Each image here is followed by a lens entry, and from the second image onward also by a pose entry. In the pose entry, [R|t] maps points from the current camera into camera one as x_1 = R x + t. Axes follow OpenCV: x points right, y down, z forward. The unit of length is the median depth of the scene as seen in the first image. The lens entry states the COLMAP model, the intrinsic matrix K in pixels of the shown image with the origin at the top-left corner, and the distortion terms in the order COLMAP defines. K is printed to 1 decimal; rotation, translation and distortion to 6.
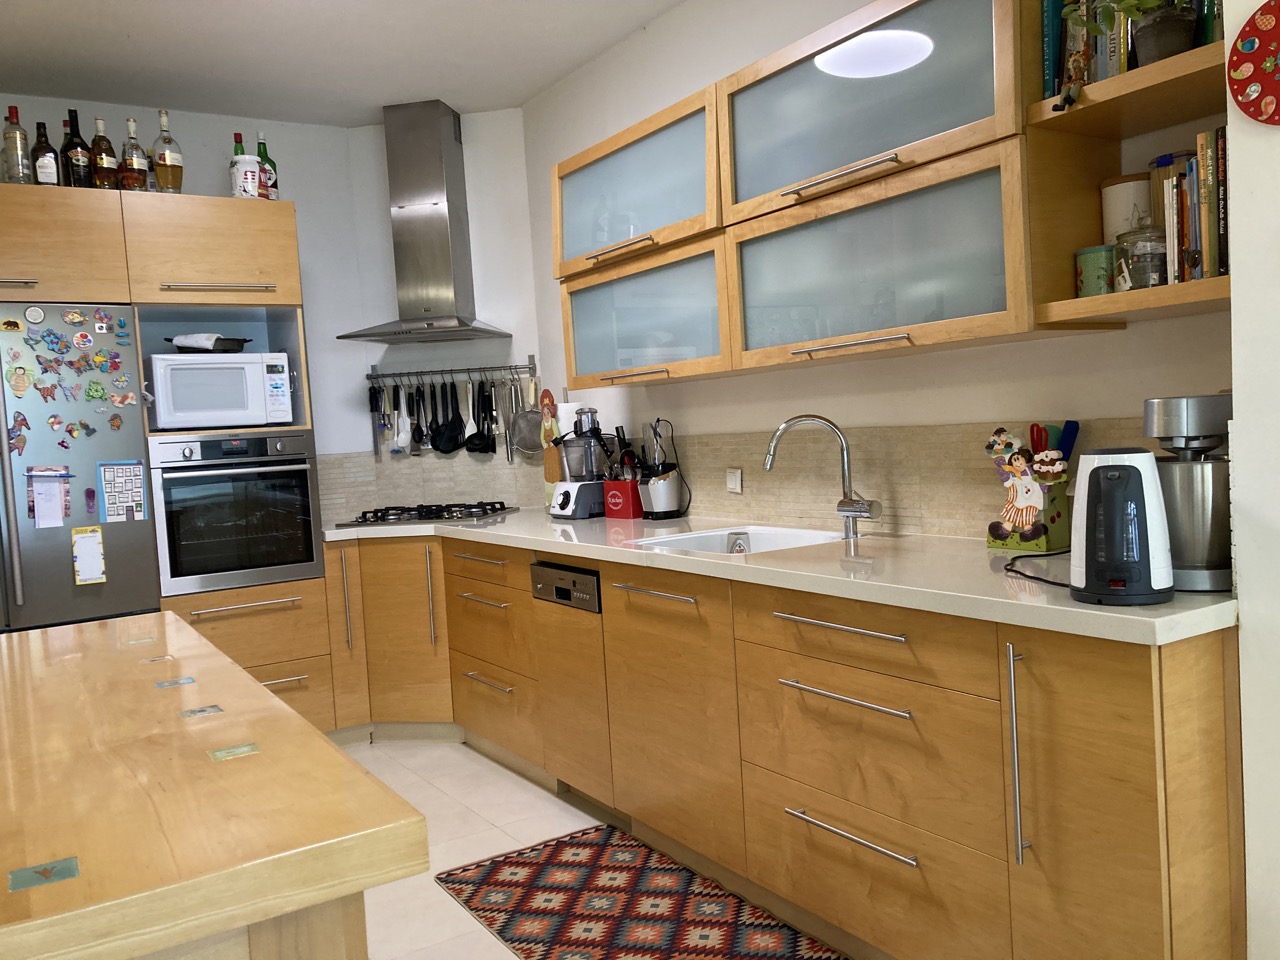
lens RADIAL K [[1056.2, 0, 647.5], [0, 1056.2, 484.4], [0, 0, 1]] dist [0.060942, -0.067804]
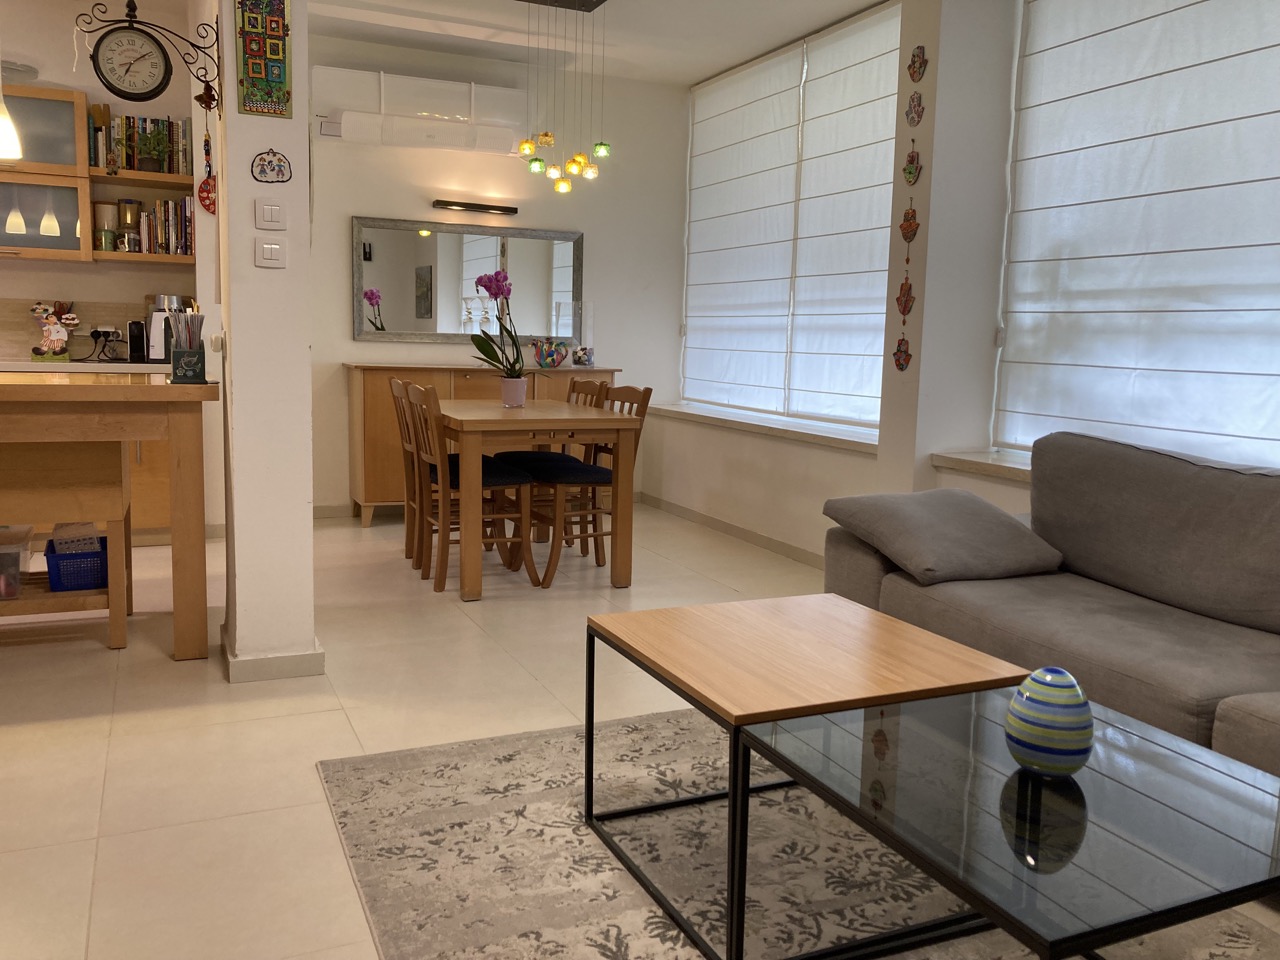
lens RADIAL K [[1056.2, 0, 638.4], [0, 1056.2, 467.6], [0, 0, 1]] dist [0.060942, -0.067804]
pose [[0.156988, -0.055656, 0.986031, -1.272450], [0.020310, 0.998382, 0.053120, 0.149380], [-0.987392, 0.011687, 0.157864, -0.404406]]
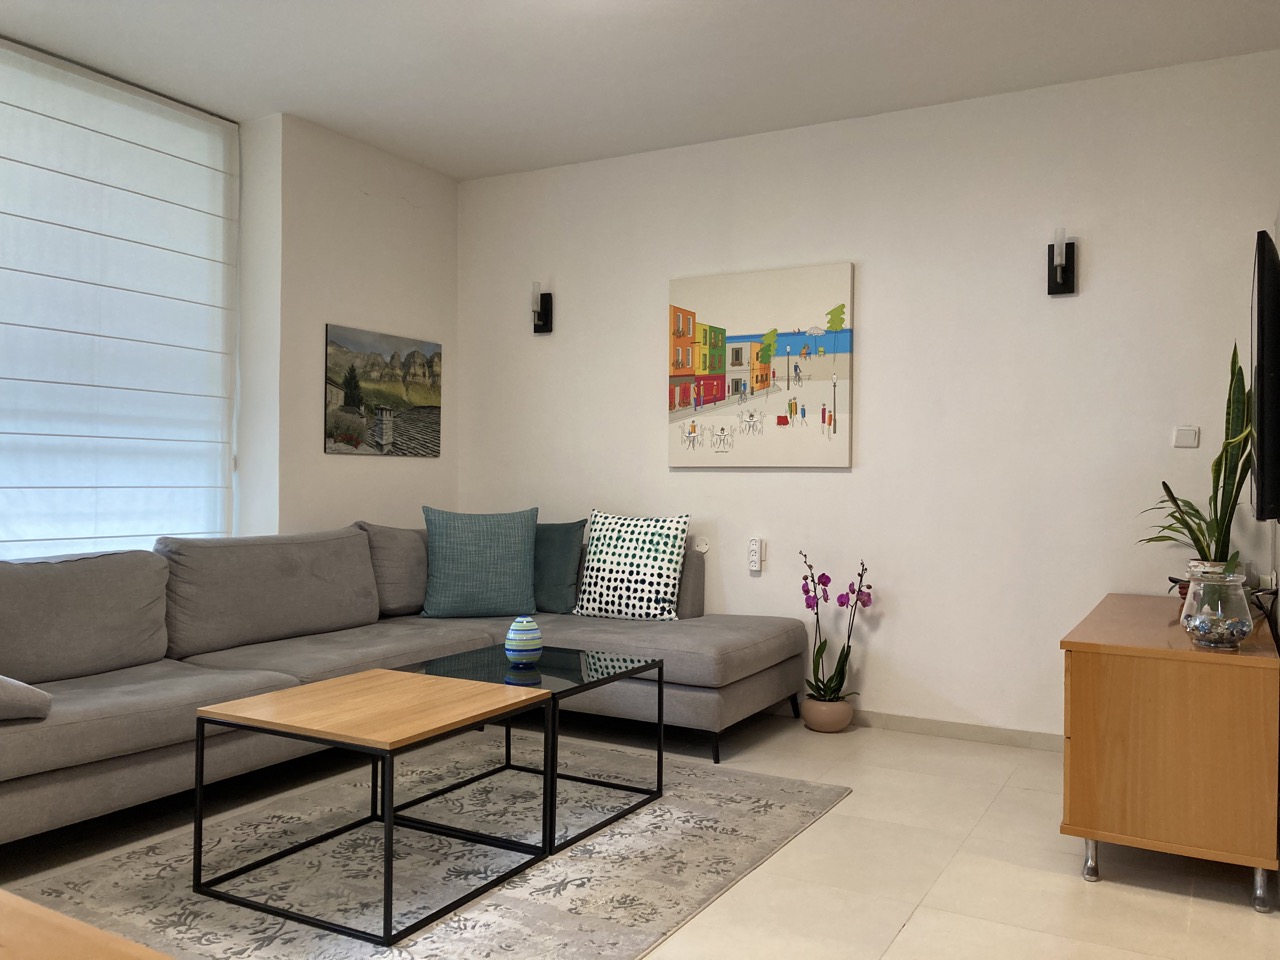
lens RADIAL K [[1056.2, 0, 638.6], [0, 1056.2, 454.4], [0, 0, 1]] dist [0.060942, -0.067804]
pose [[-0.890732, 0.040569, -0.452715, -0.374247], [0.011845, 0.997742, 0.066106, 0.031058], [0.454375, 0.053520, -0.889201, 0.510068]]
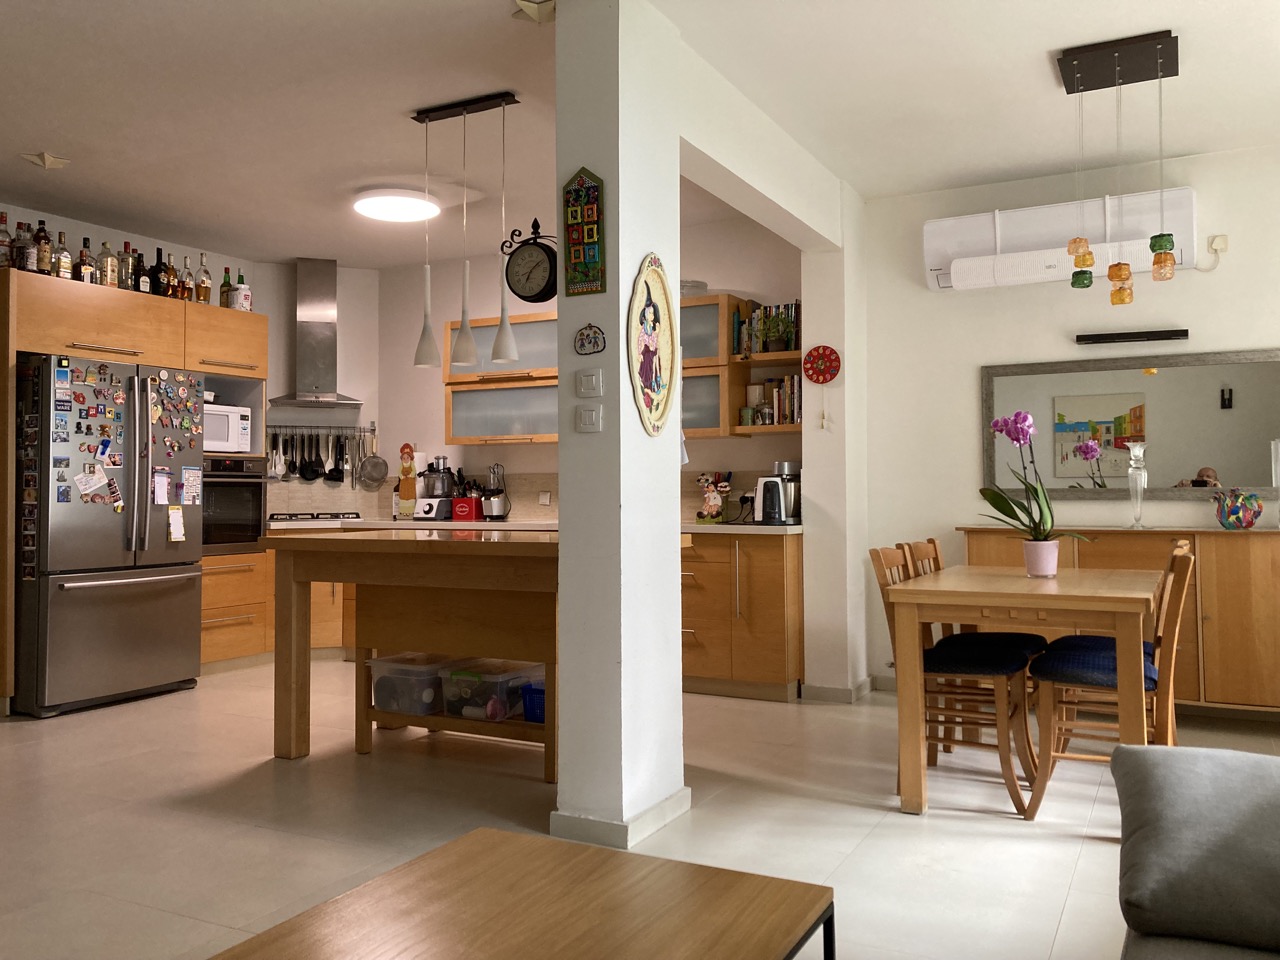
lens RADIAL K [[1056.2, 0, 629.4], [0, 1056.2, 459.0], [0, 0, 1]] dist [0.060942, -0.067804]
pose [[0.877140, 0.071872, 0.474825, -0.786510], [-0.021811, 0.993679, -0.110117, 0.149848], [-0.479738, 0.086232, 0.873164, -0.847851]]
